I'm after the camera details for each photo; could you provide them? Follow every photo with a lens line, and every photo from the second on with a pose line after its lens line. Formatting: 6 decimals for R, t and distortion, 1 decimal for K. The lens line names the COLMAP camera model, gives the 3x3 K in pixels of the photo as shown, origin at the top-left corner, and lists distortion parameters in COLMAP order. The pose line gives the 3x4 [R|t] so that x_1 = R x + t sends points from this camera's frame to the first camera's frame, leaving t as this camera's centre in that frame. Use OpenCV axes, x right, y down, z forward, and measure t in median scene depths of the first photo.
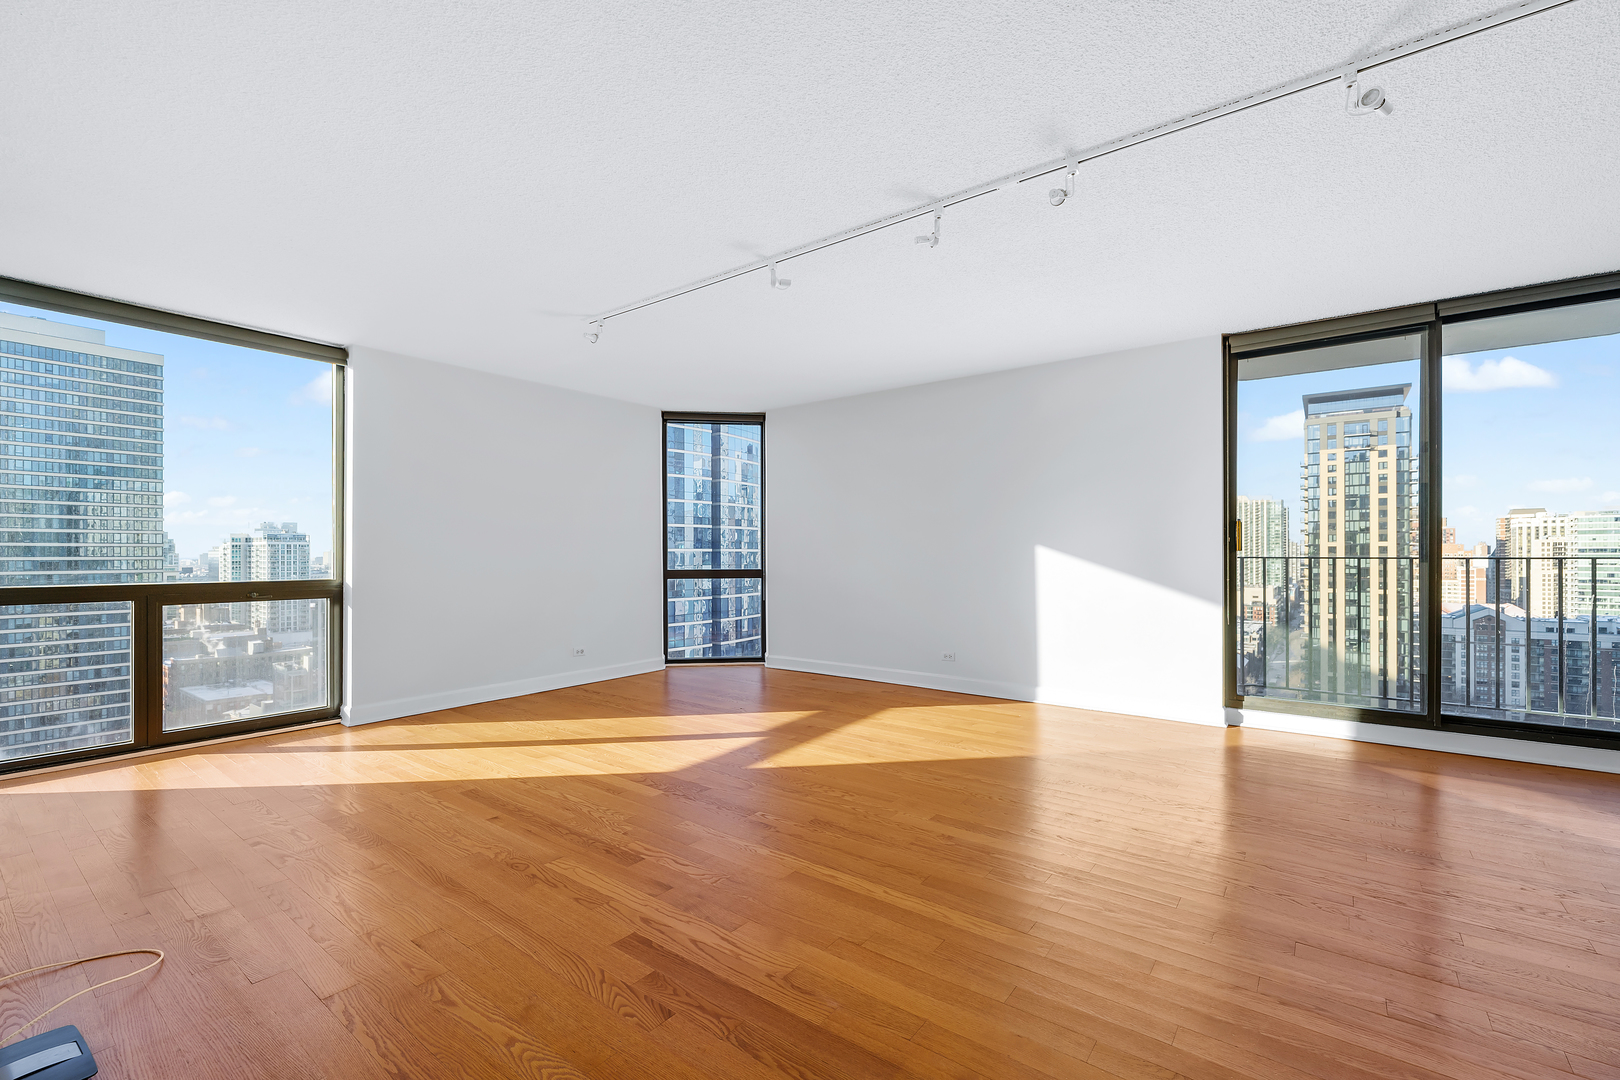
lens RADIAL K [[691.2, 0, 808.9], [0, 691.2, 554.6], [0, 0, 1]] dist [0.000718, -0.000077]
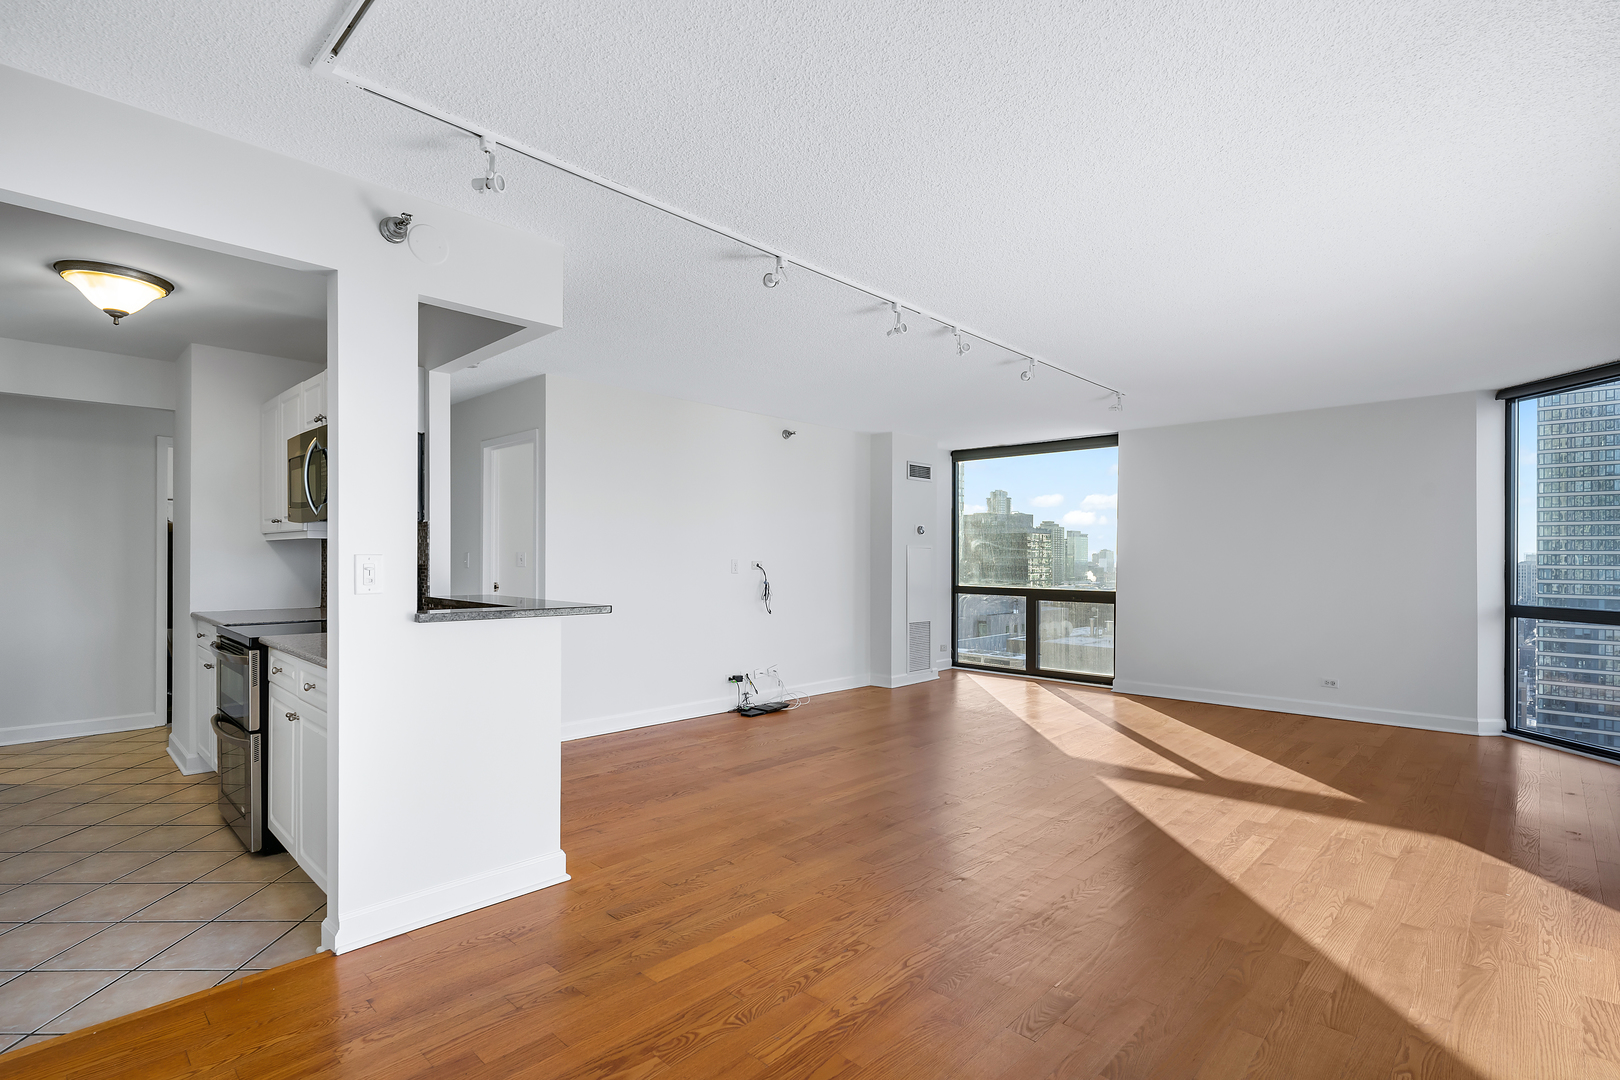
lens RADIAL K [[764.6, 0, 807.6], [0, 764.6, 549.5], [0, 0, 1]] dist [-0.000309, -0.000212]
pose [[-0.115495, -0.008435, -0.993272, 0.665947], [-0.009535, 0.999927, -0.007383, -0.022797], [0.993262, 0.008618, -0.115567, 0.350138]]
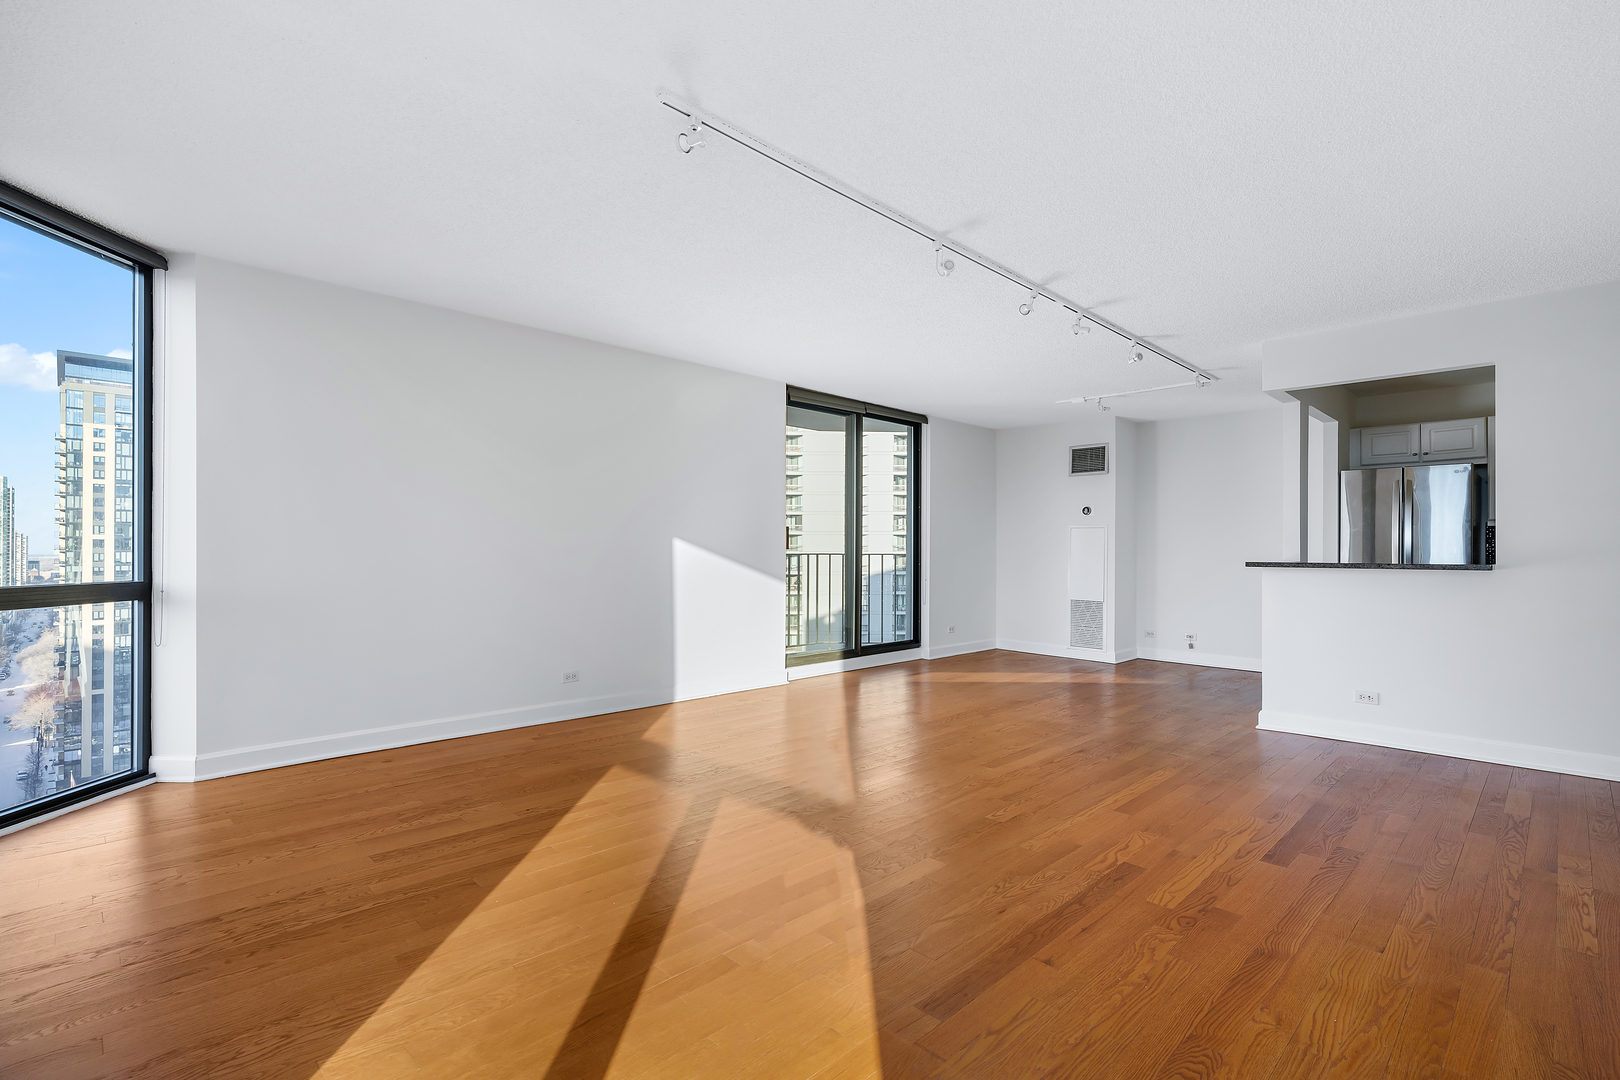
lens RADIAL K [[750.7, 0, 804.2], [0, 750.7, 548.9], [0, 0, 1]] dist [-0.002722, -0.000547]
pose [[0.141851, 0.003821, 0.989881, -0.507538], [-0.003341, 0.999989, -0.003382, -0.000642], [-0.989882, -0.002827, 0.141862, 0.484551]]
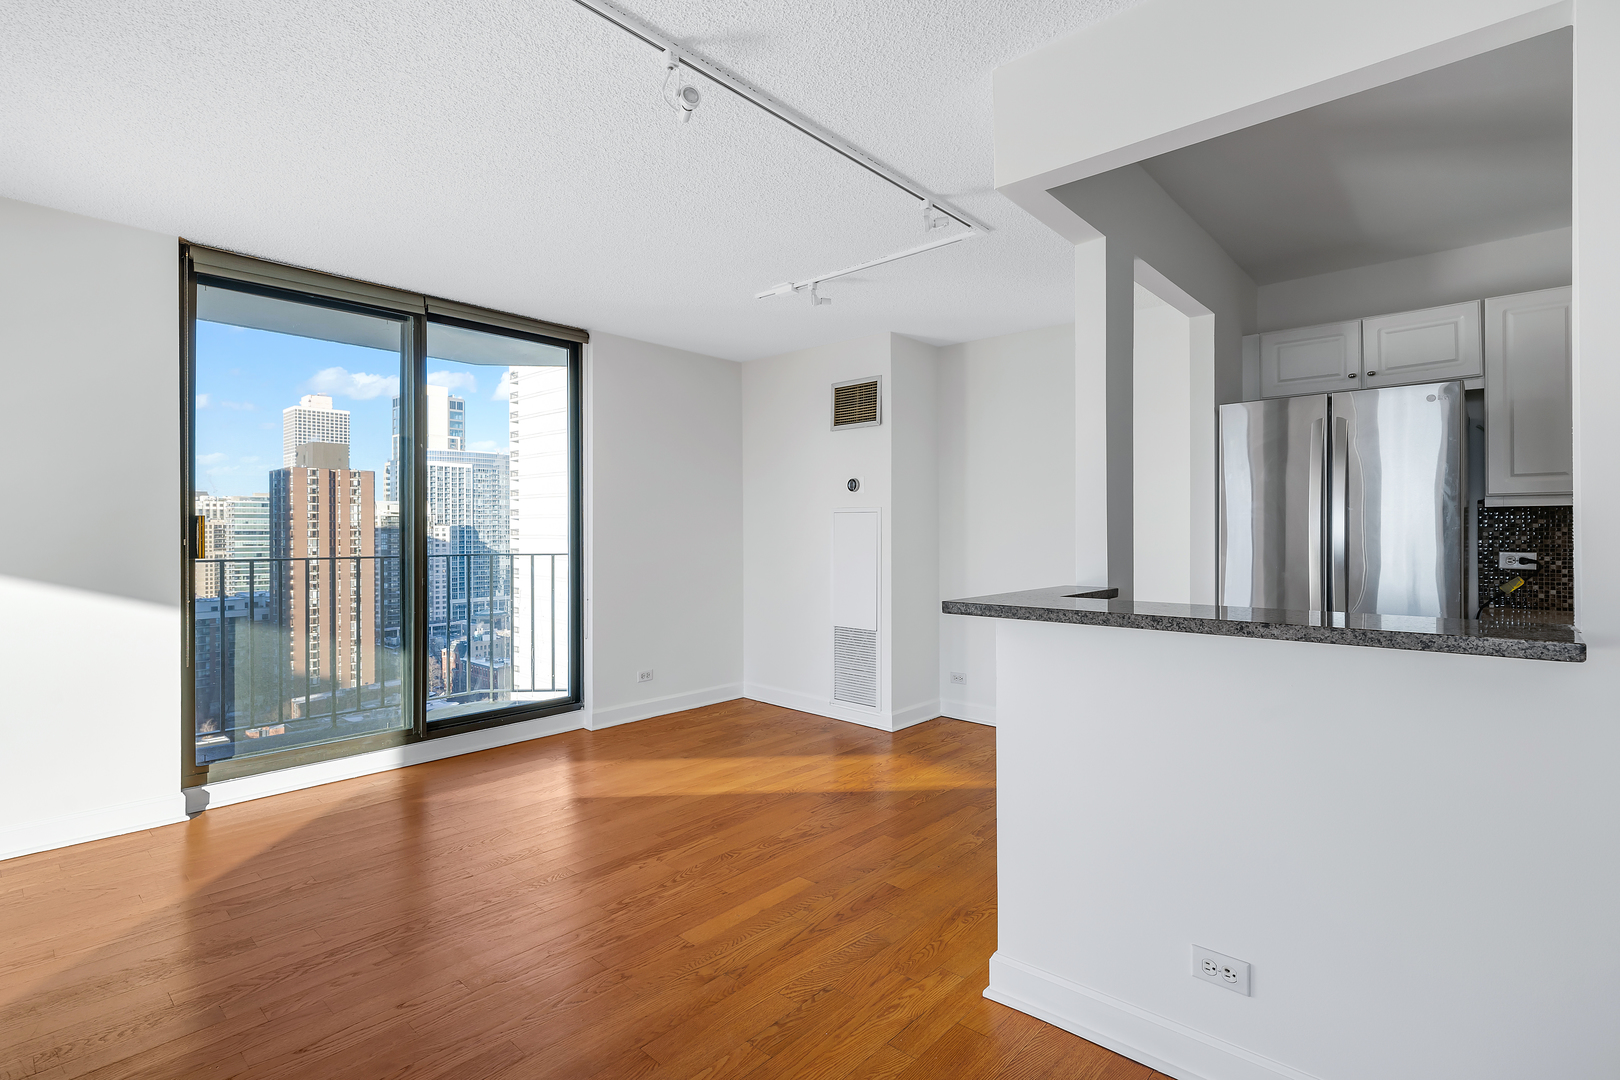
lens RADIAL K [[767.9, 0, 807.8], [0, 767.9, 533.0], [0, 0, 1]] dist [-0.001472, -0.000734]
pose [[0.086846, 0.000021, 0.996222, -0.059381], [0.005068, 0.999987, -0.000463, -0.017792], [-0.996209, 0.005089, 0.086844, 0.207841]]
